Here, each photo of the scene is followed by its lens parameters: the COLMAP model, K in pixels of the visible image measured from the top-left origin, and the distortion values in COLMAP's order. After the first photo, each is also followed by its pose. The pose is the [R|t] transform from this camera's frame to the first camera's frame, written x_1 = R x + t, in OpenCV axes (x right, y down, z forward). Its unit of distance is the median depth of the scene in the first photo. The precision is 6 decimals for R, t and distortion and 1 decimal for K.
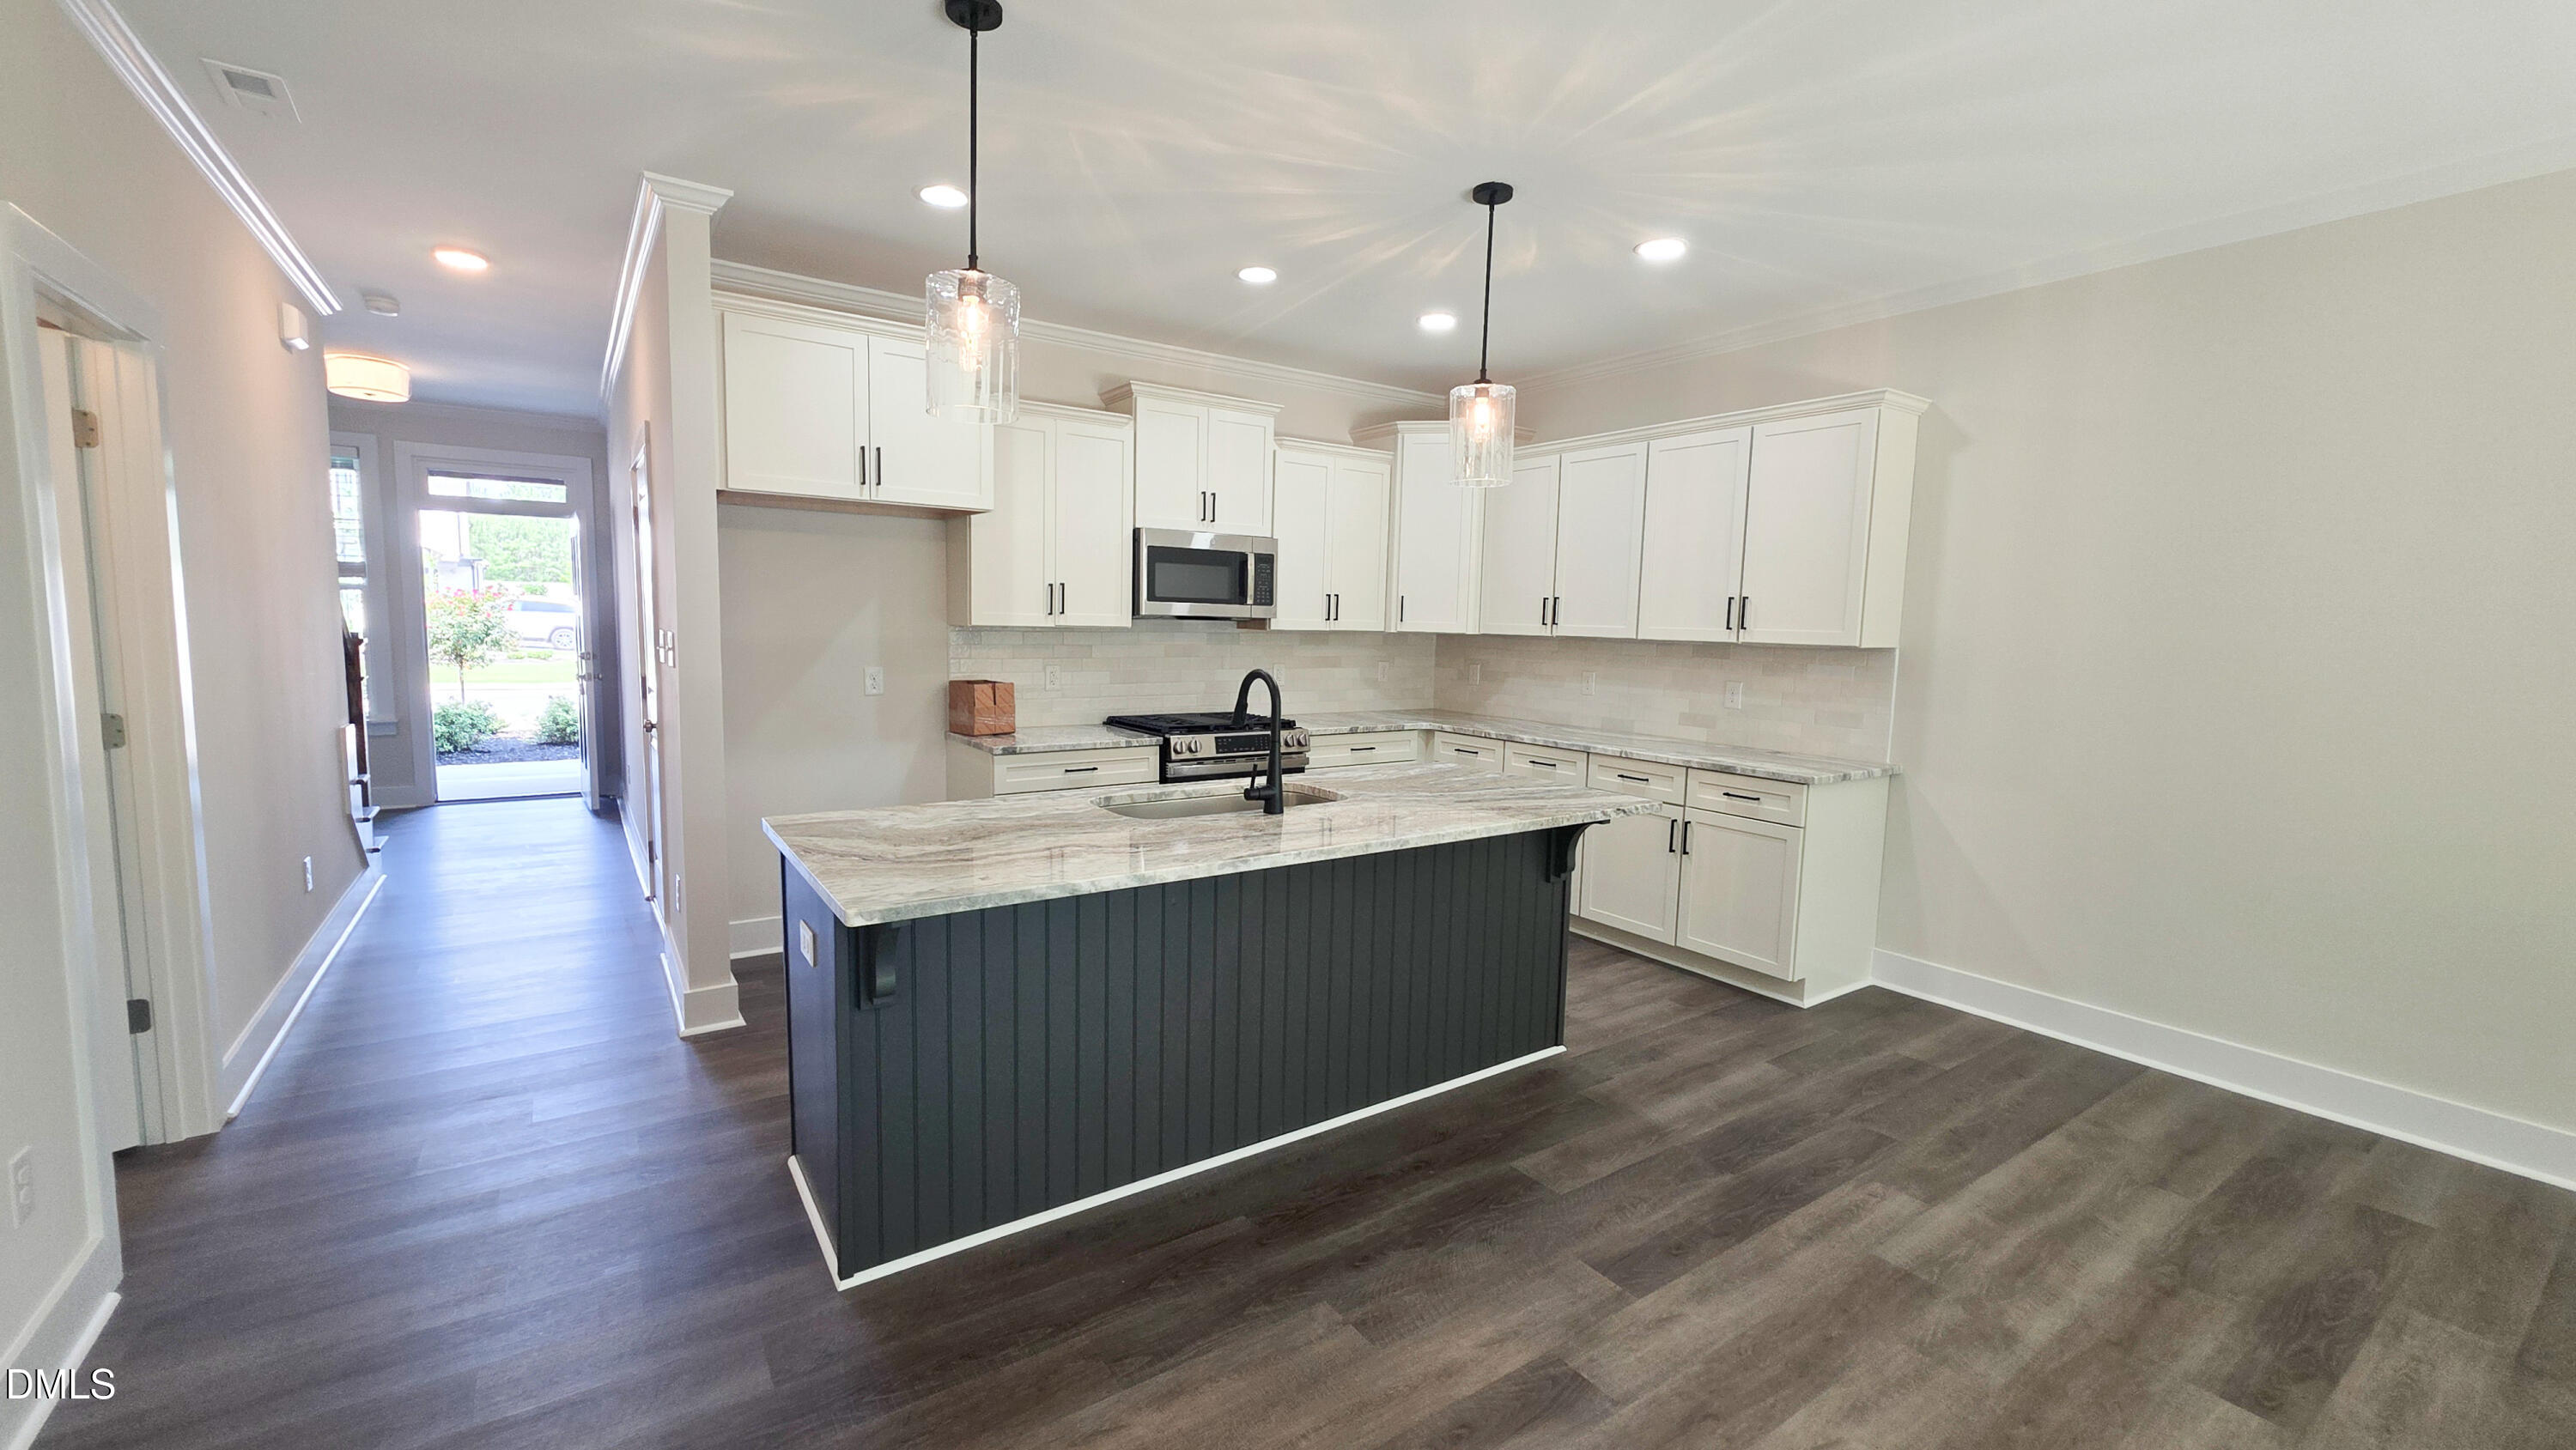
lens RADIAL K [[1030.3, 0, 1276.6], [0, 1030.3, 724.6], [0, 0, 1]] dist [0.002164, -0.000121]
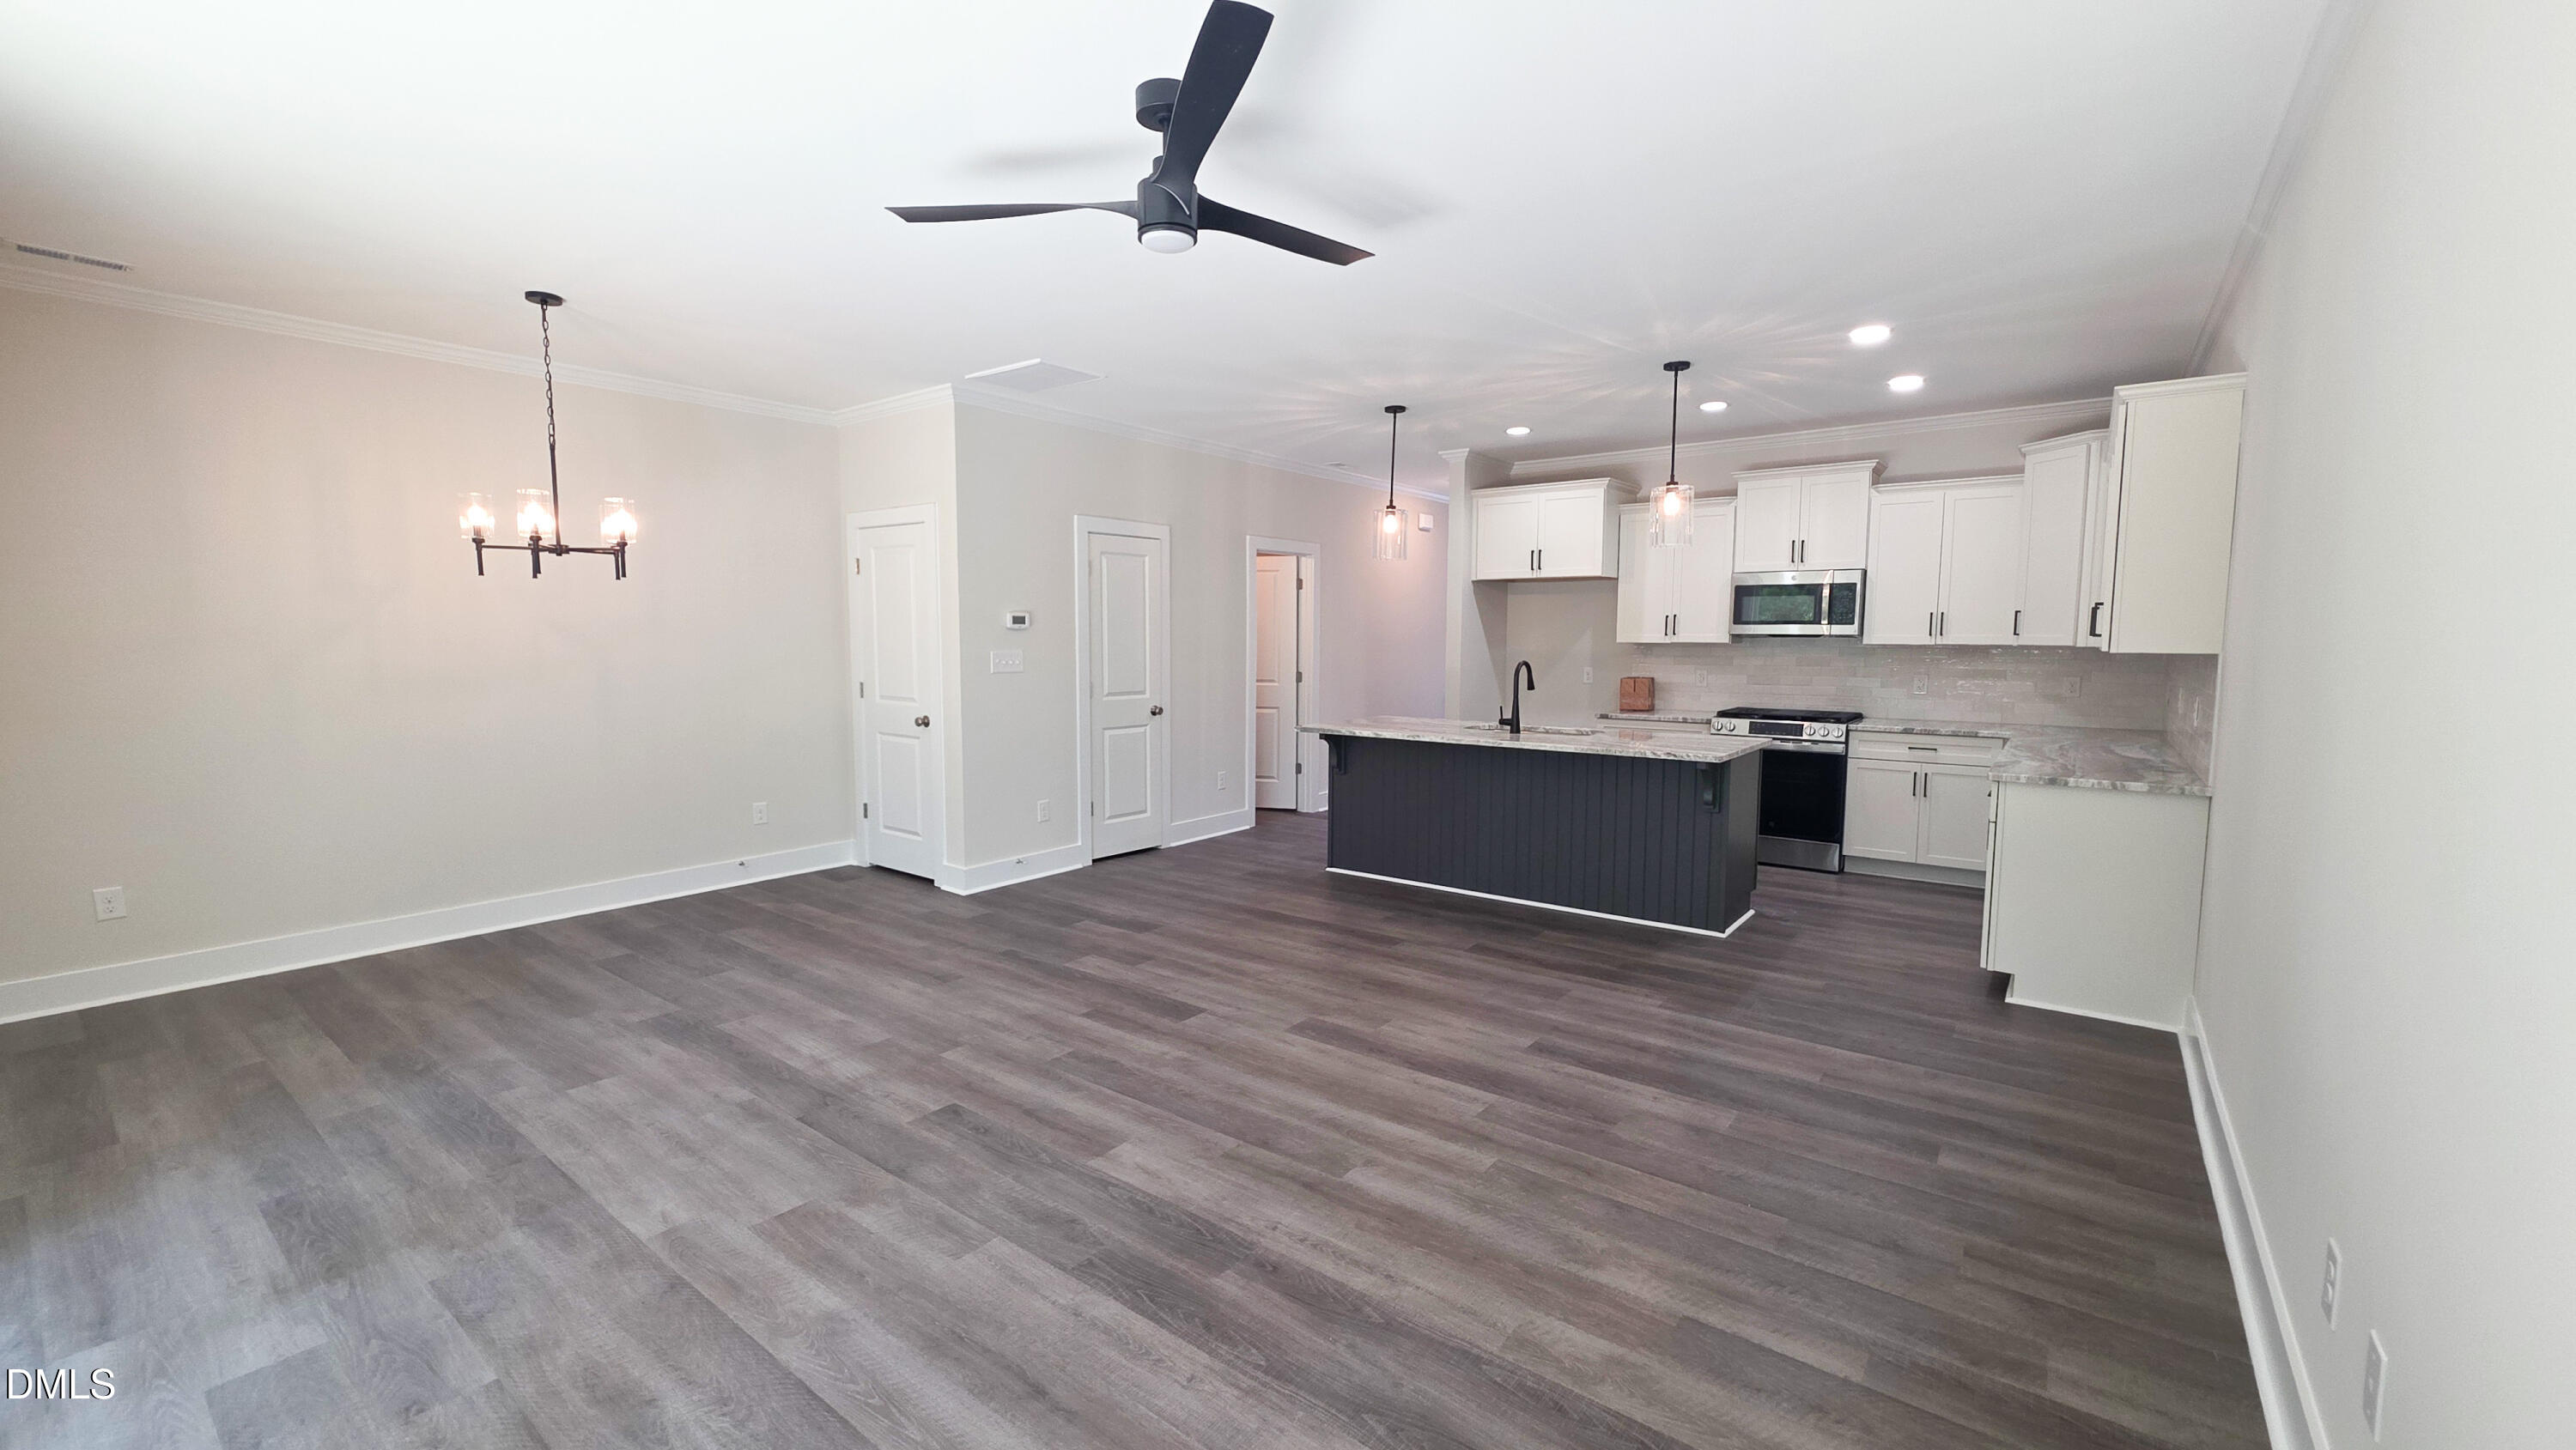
lens RADIAL K [[1030.3, 0, 1274.2], [0, 1030.3, 727.3], [0, 0, 1]] dist [0.002164, -0.000121]
pose [[0.303879, 0.065757, -0.950439, 1.257844], [-0.092245, 0.994959, 0.039344, 0.028594], [0.948234, 0.075717, 0.308413, -0.032474]]
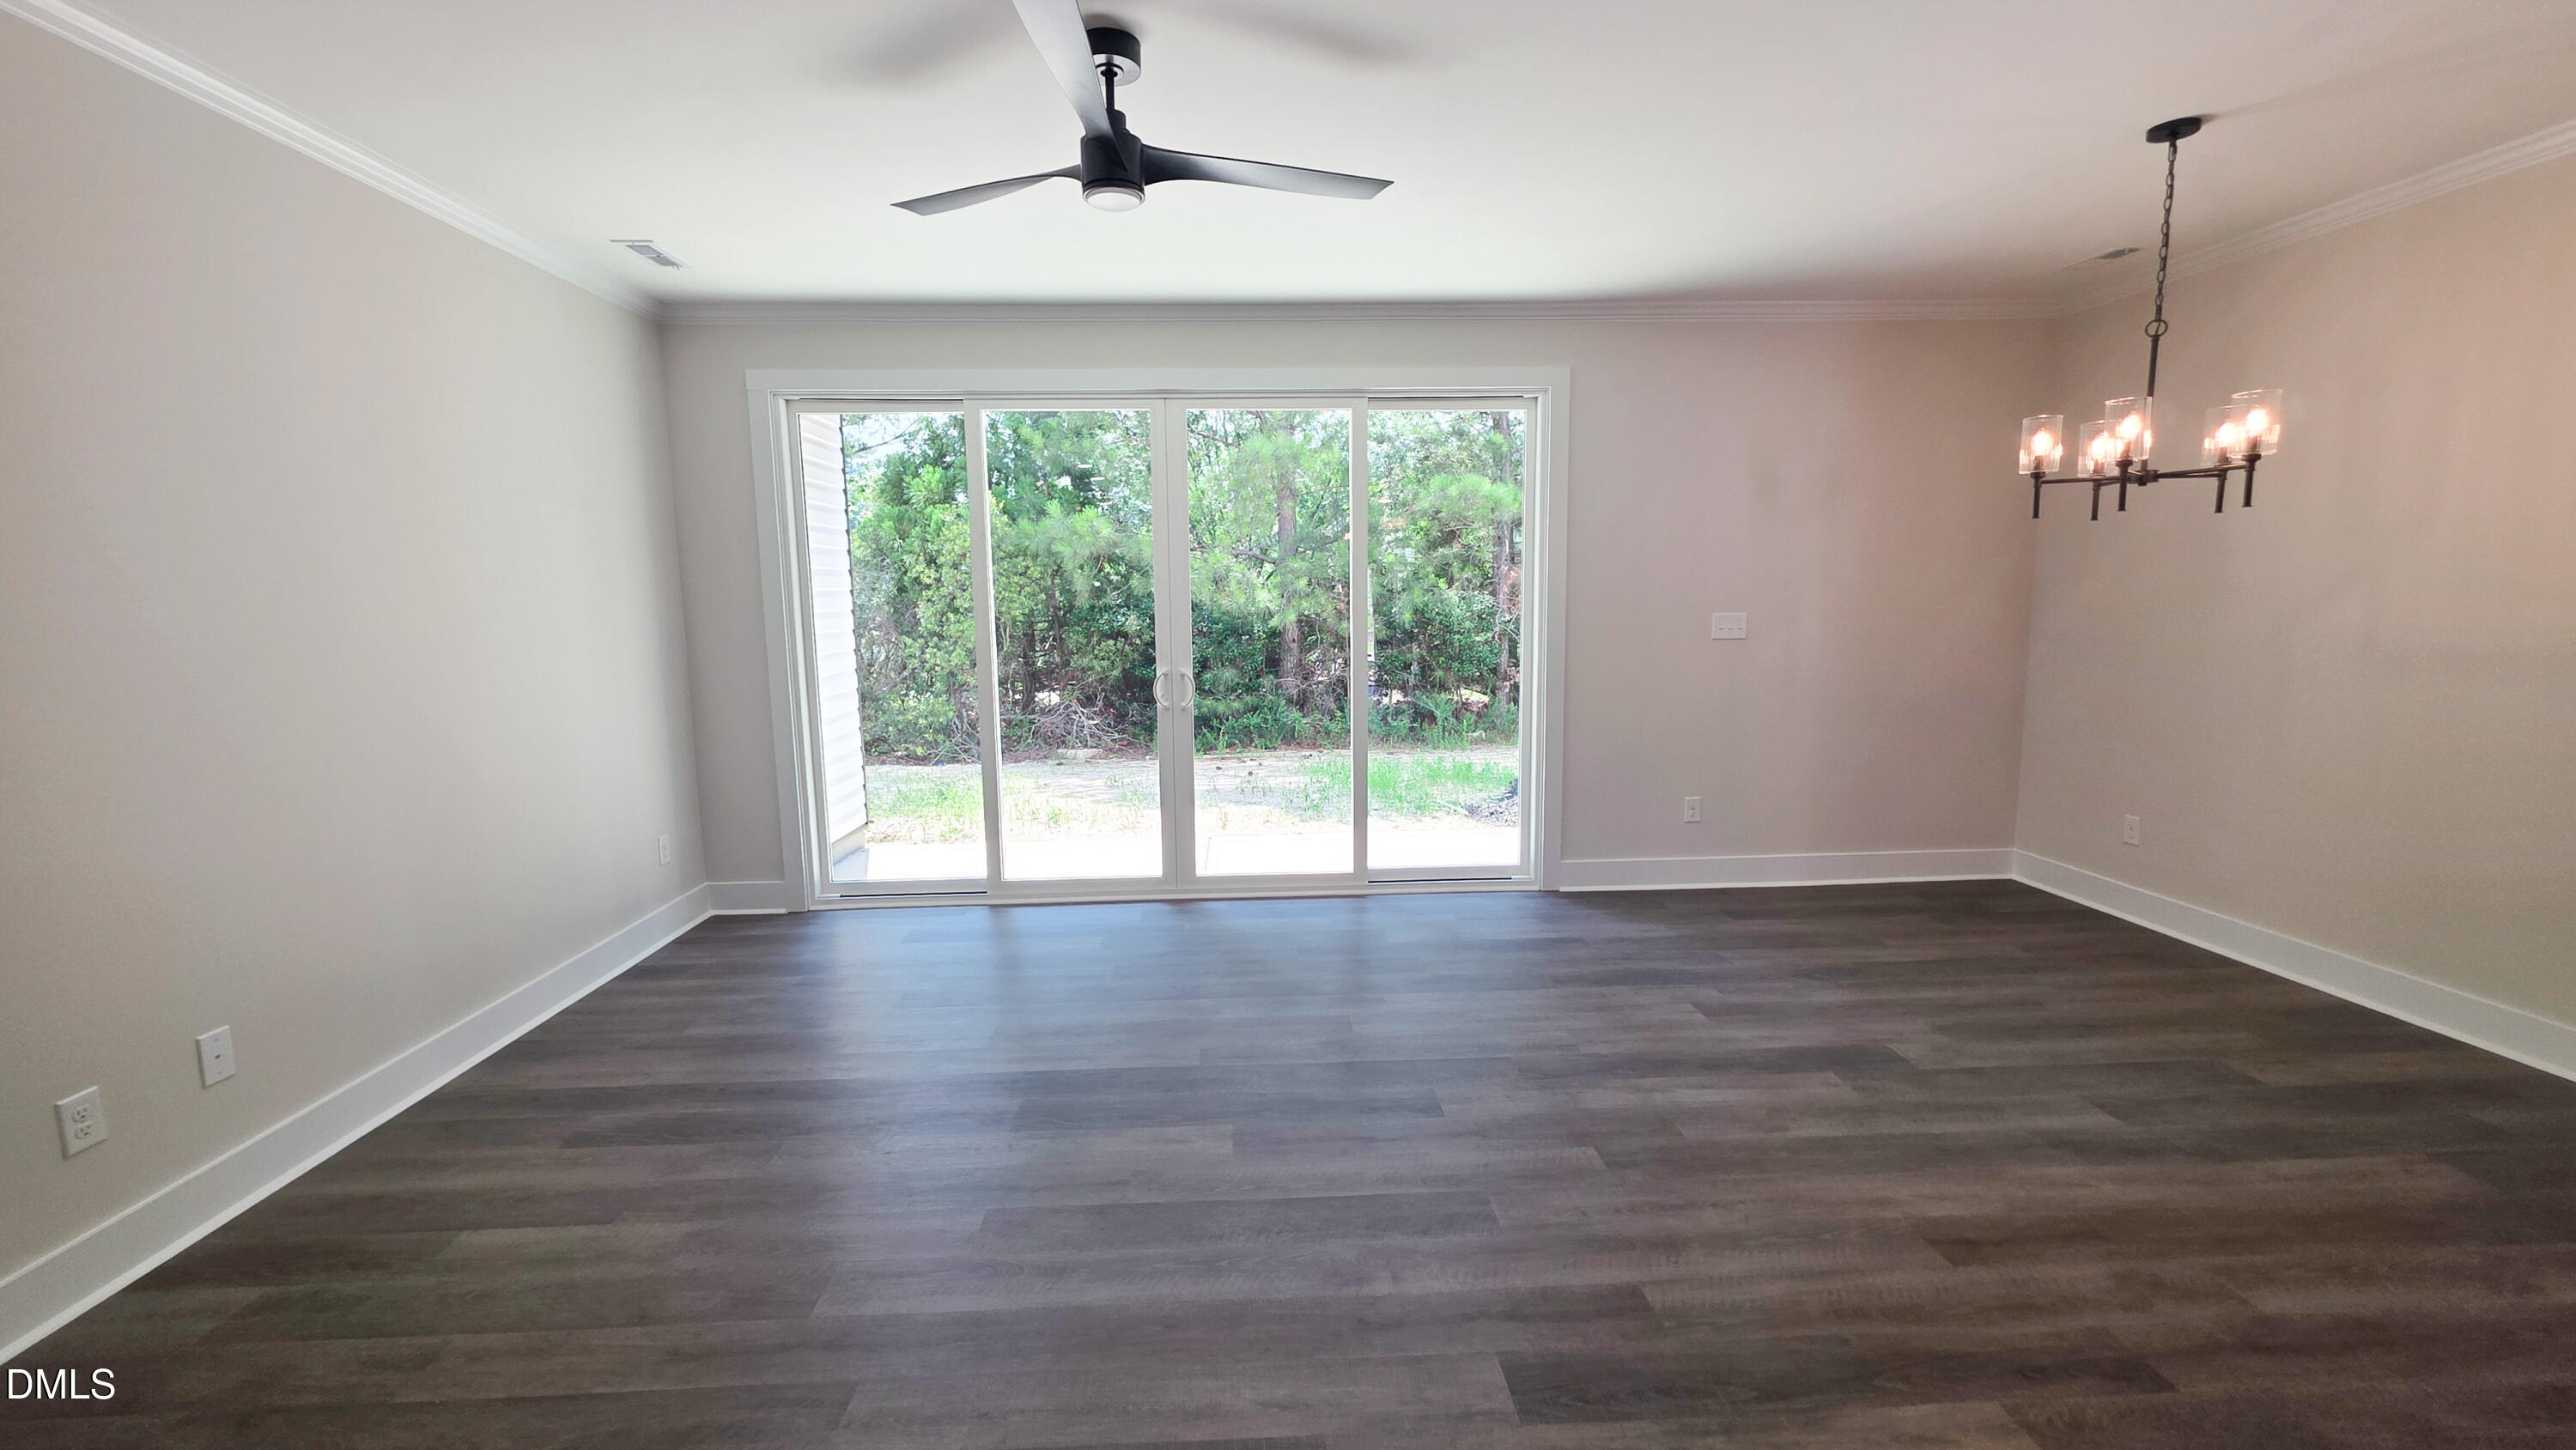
lens RADIAL K [[1030.3, 0, 1271.3], [0, 1030.3, 726.6], [0, 0, 1]] dist [0.002164, -0.000121]
pose [[-0.851098, -0.077699, 0.519226, 0.169100], [0.048705, 0.973038, 0.225445, -0.067560], [-0.522743, 0.217165, -0.824366, 0.617895]]
